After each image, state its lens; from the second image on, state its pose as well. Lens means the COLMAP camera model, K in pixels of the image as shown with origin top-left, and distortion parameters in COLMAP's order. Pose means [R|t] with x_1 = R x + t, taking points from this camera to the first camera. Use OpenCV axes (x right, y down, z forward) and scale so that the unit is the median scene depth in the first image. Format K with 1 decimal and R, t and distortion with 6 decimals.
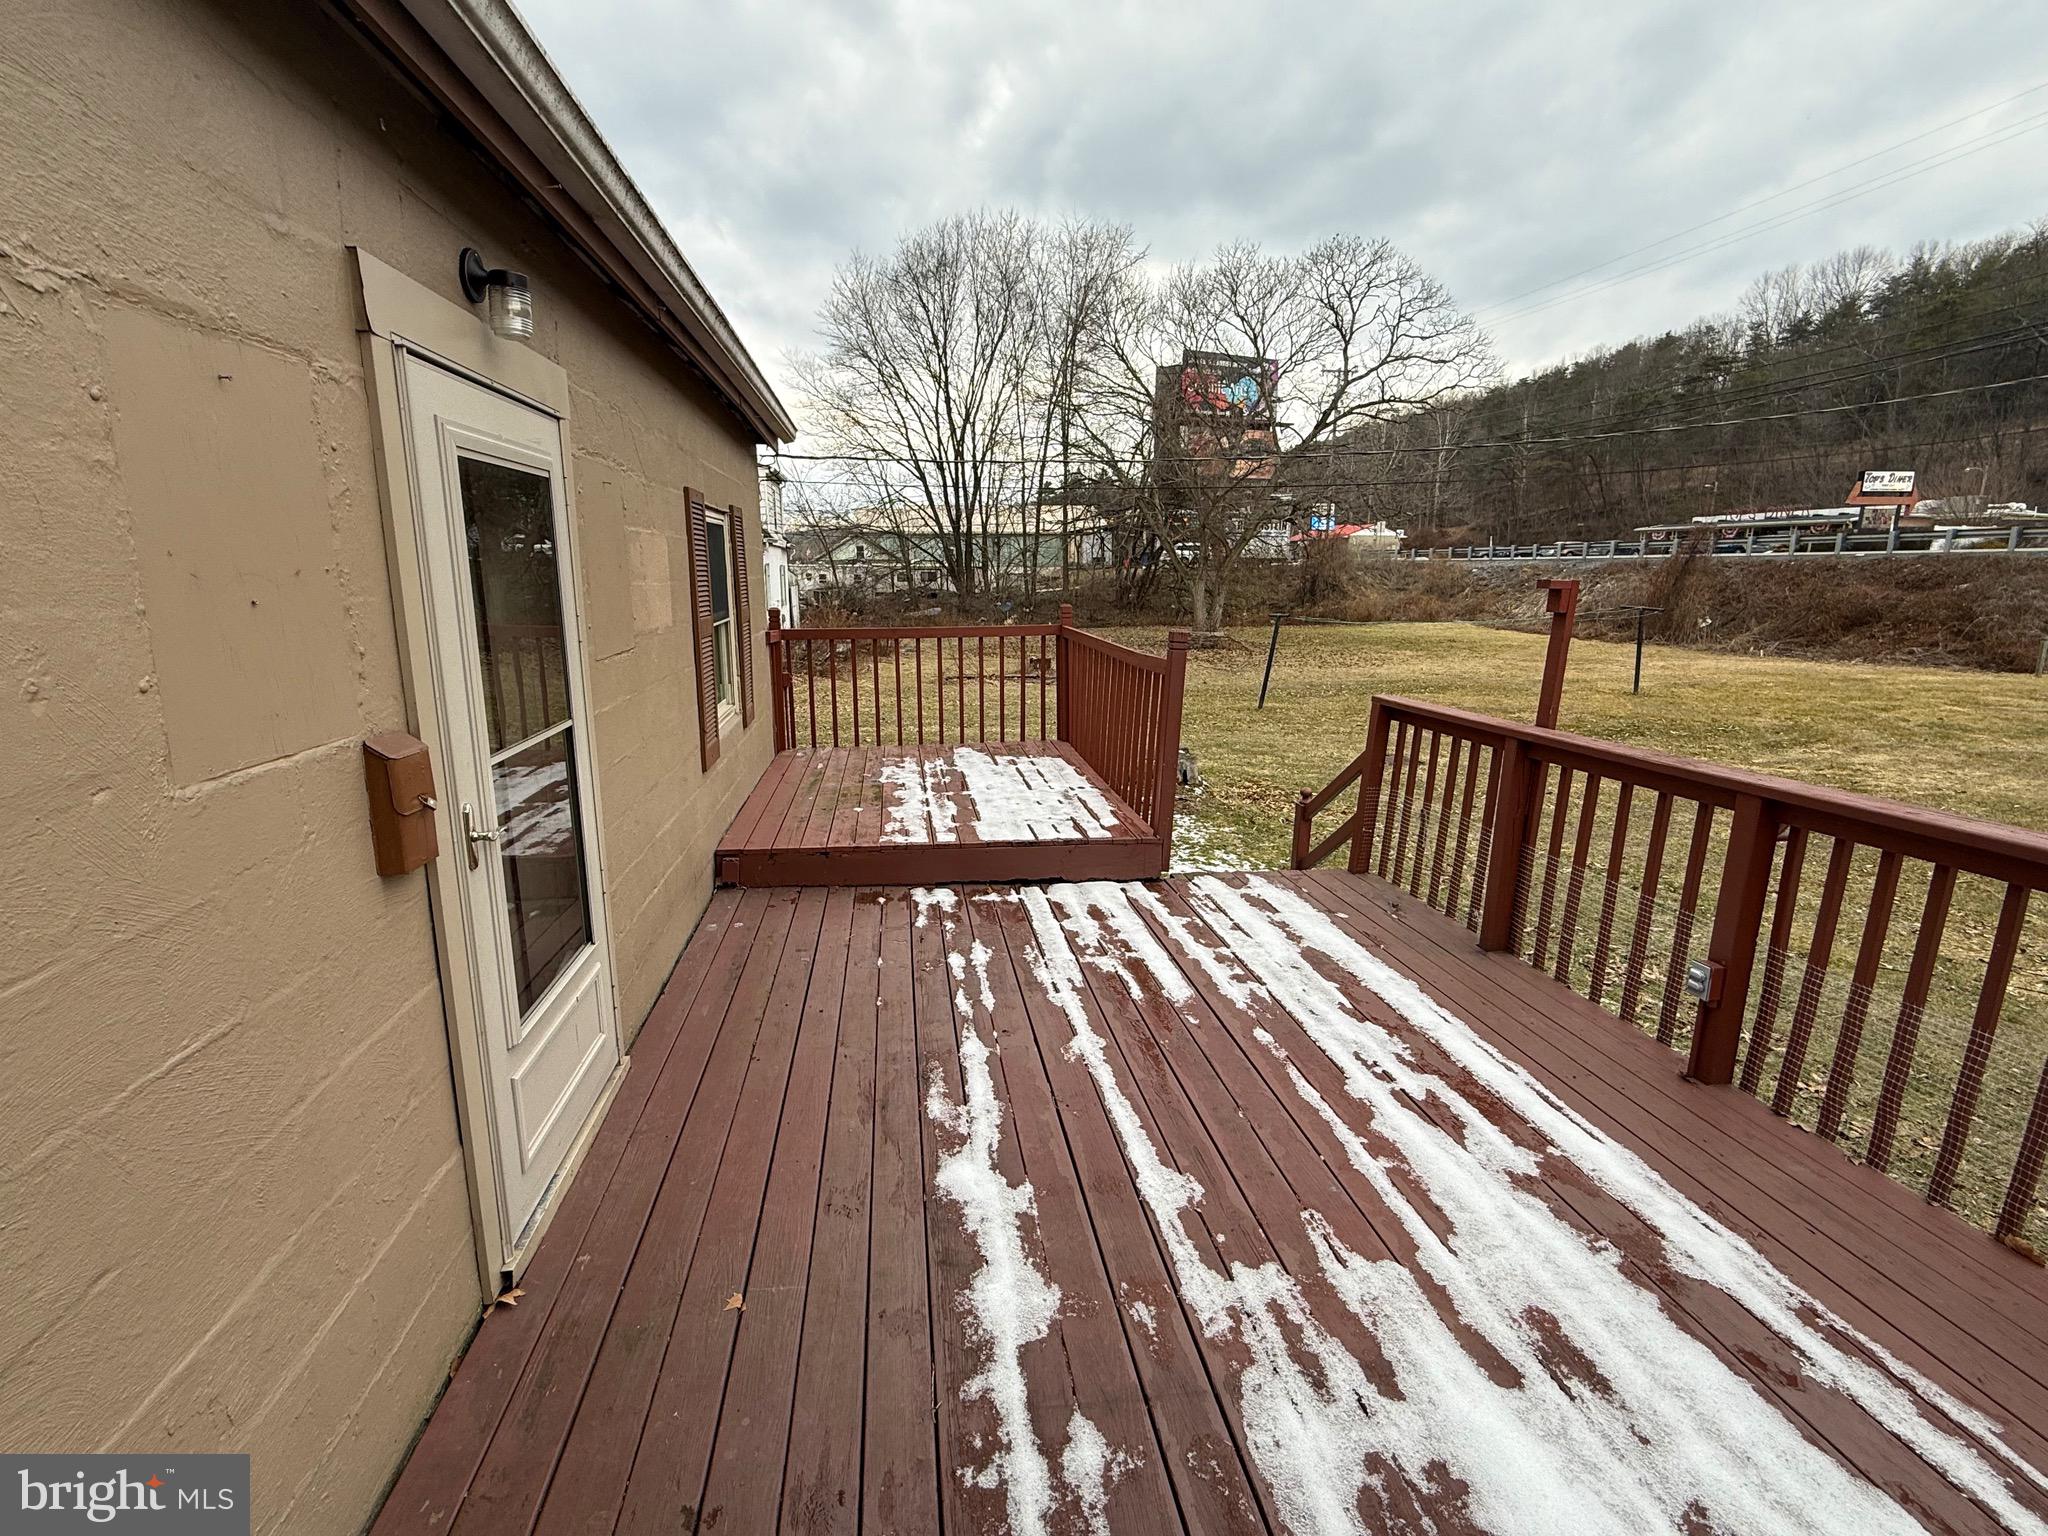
lens RADIAL K [[948.0, 0, 1032.2], [0, 948.0, 768.6], [0, 0, 1]] dist [0.000290, -0.000287]
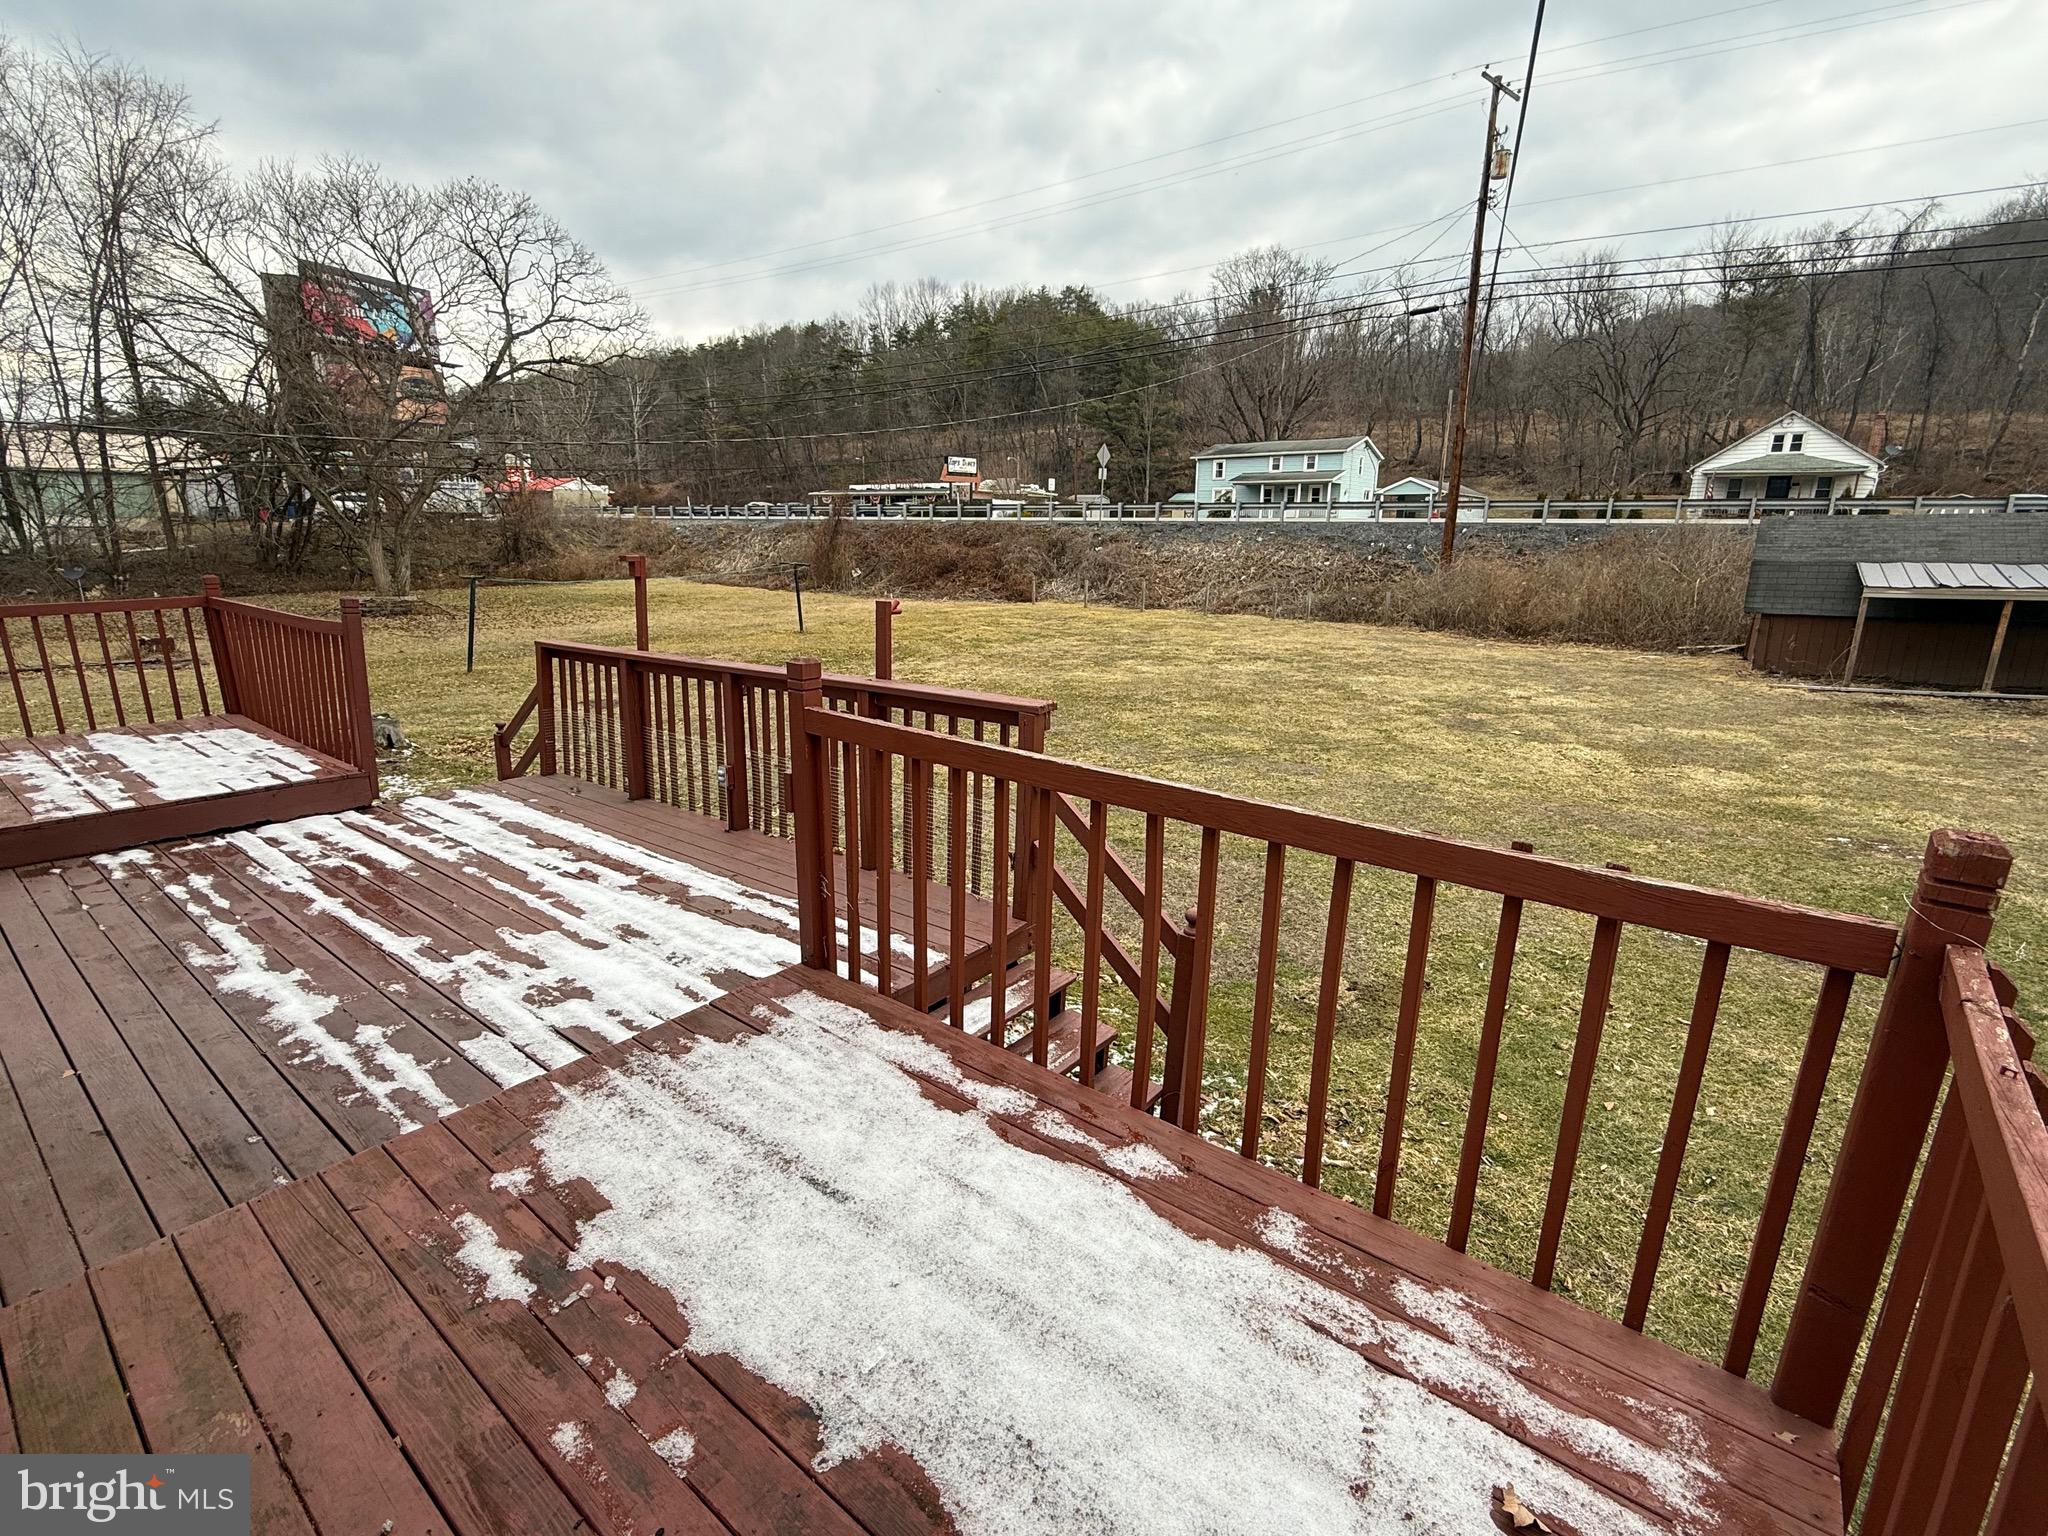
lens RADIAL K [[948.0, 0, 1032.2], [0, 948.0, 768.6], [0, 0, 1]] dist [0.000290, -0.000287]
pose [[0.723027, -0.162378, 0.671465, -0.050959], [0.131687, 0.986556, 0.096776, 0.054188], [-0.678152, 0.018451, 0.734690, -0.386015]]
